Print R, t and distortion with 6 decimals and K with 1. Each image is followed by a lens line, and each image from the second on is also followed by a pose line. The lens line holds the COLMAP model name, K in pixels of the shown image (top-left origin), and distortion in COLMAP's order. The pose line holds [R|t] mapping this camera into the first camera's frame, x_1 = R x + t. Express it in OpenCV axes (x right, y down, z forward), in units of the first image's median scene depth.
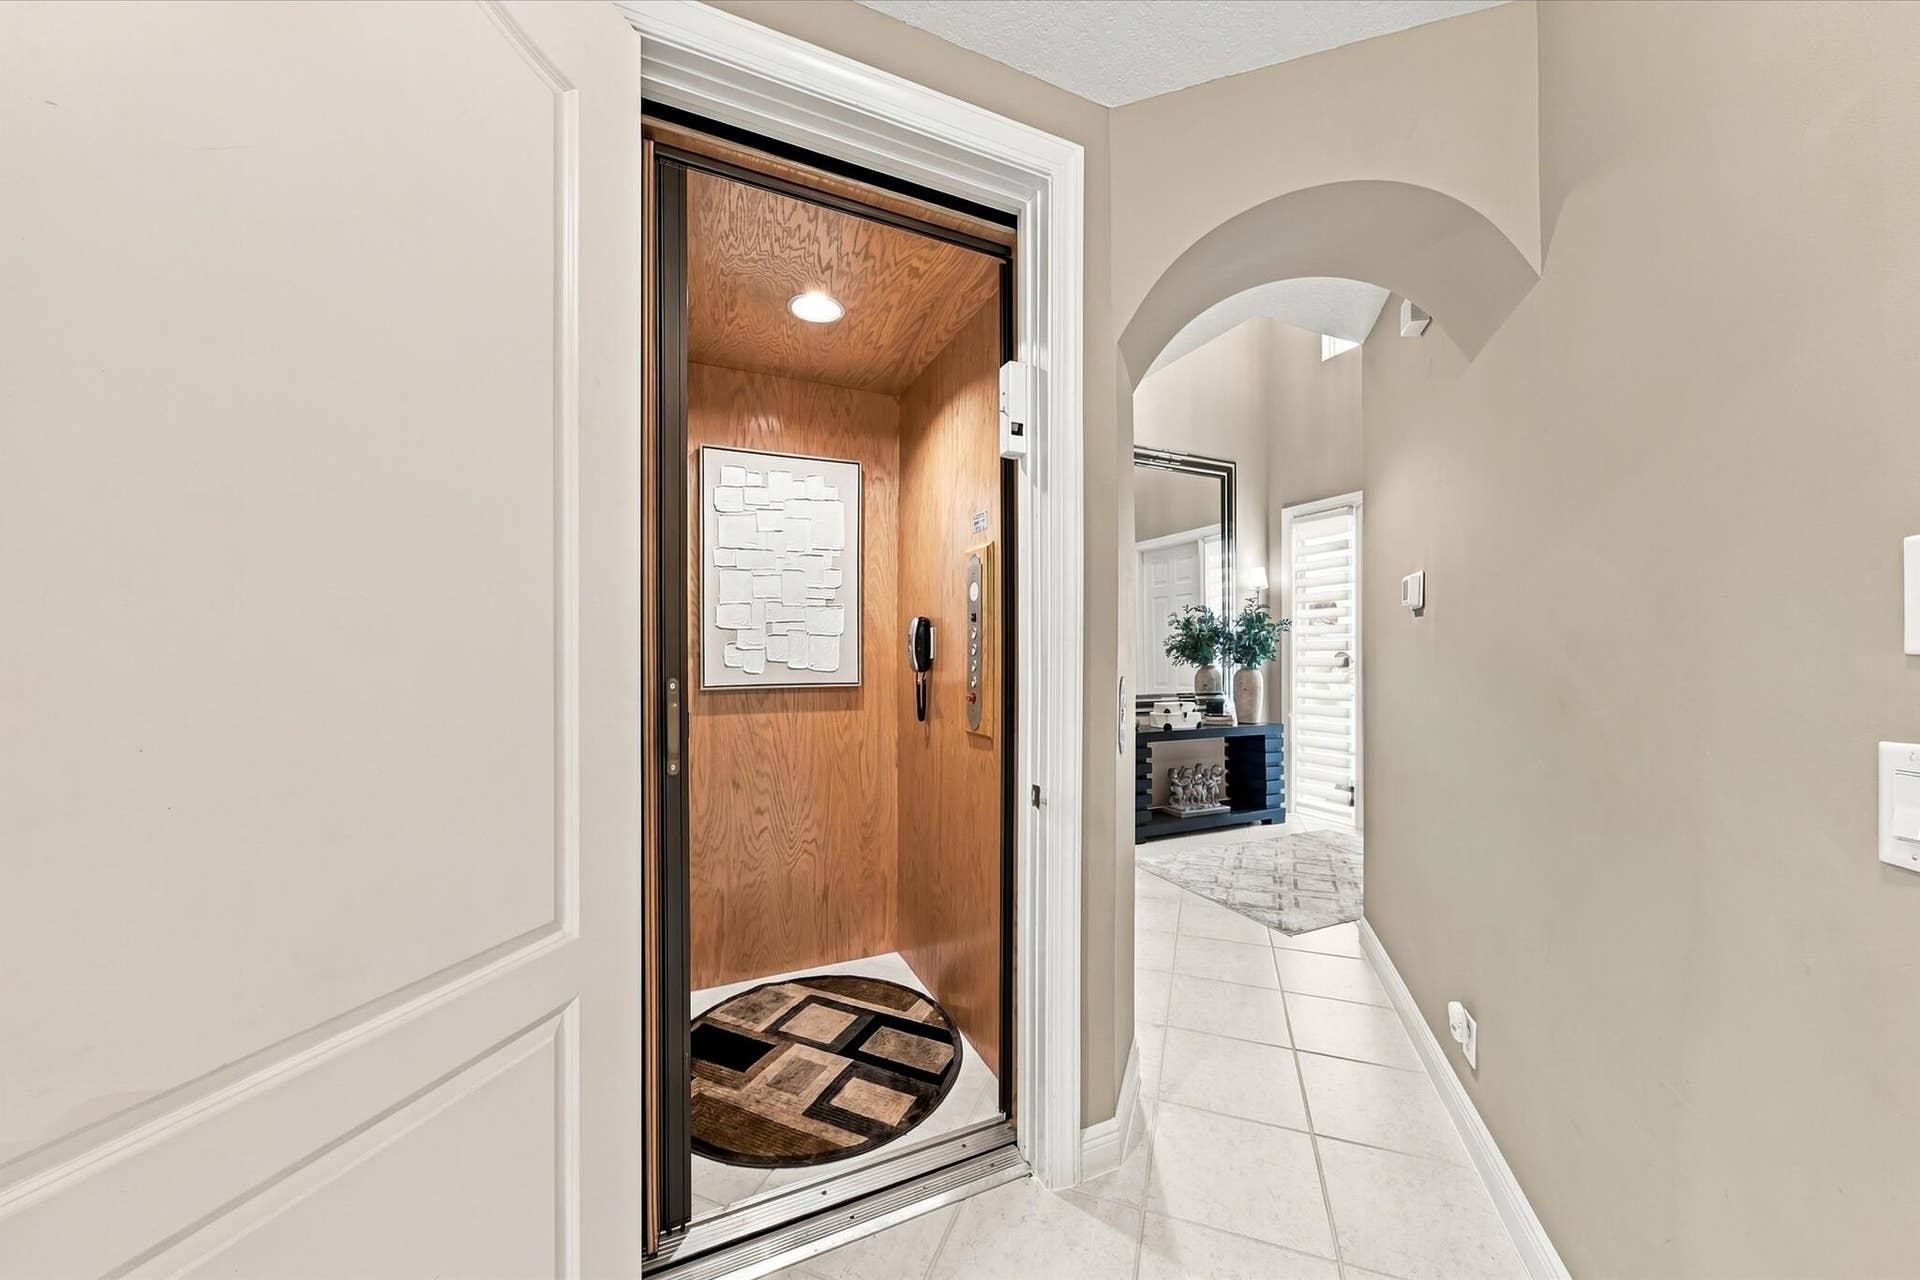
lens RADIAL K [[678.8, 0, 967.1], [0, 678.8, 661.2], [0, 0, 1]] dist [-0.000175, -0.000008]
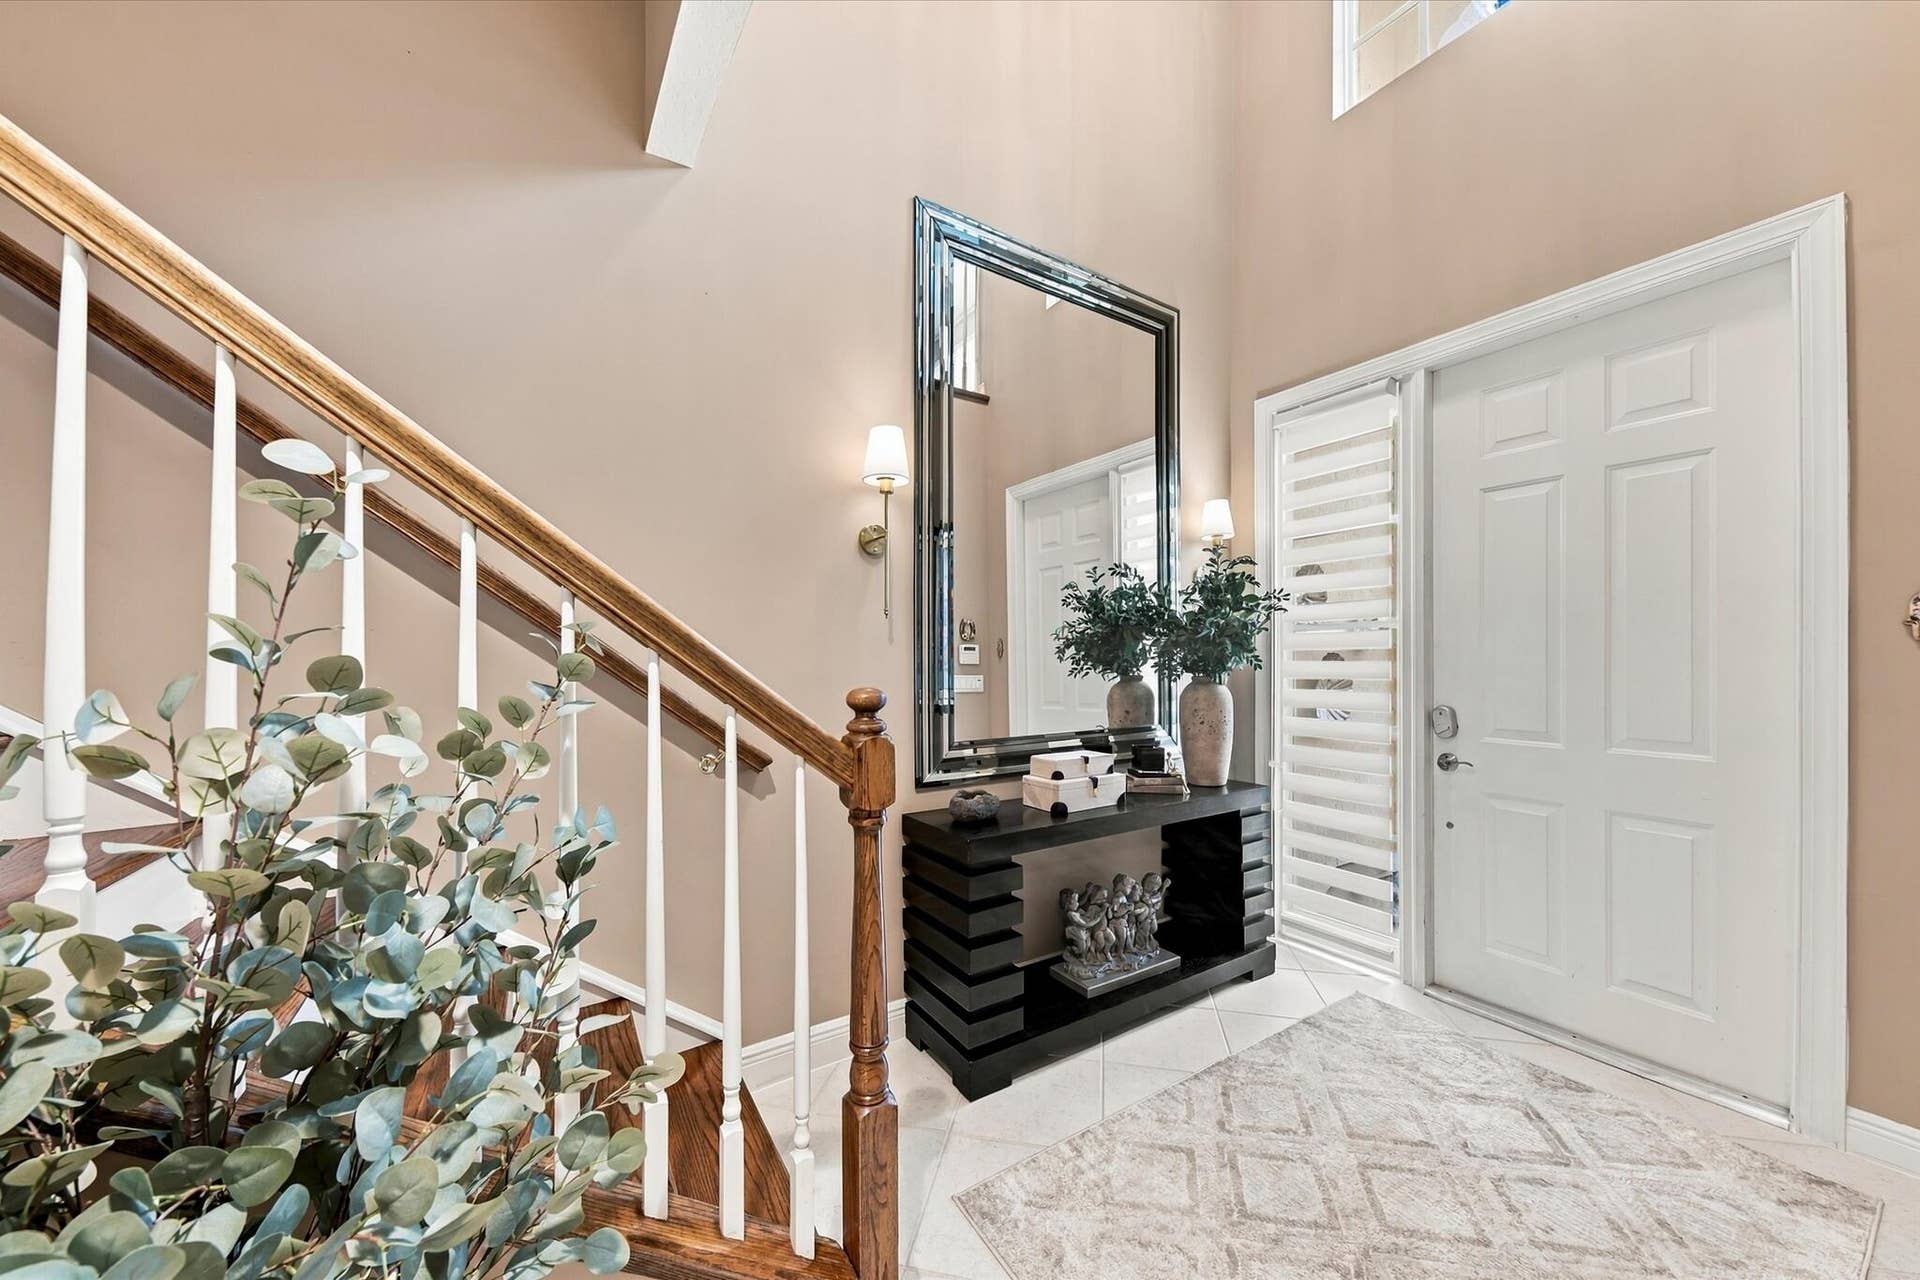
lens RADIAL K [[678.8, 0, 967.1], [0, 678.8, 661.2], [0, 0, 1]] dist [-0.000175, -0.000008]
pose [[0.989654, 0.001998, 0.143459, 0.153309], [-0.000296, 0.999929, -0.011881, 0.000558], [-0.143472, 0.011715, 0.989585, 0.504024]]
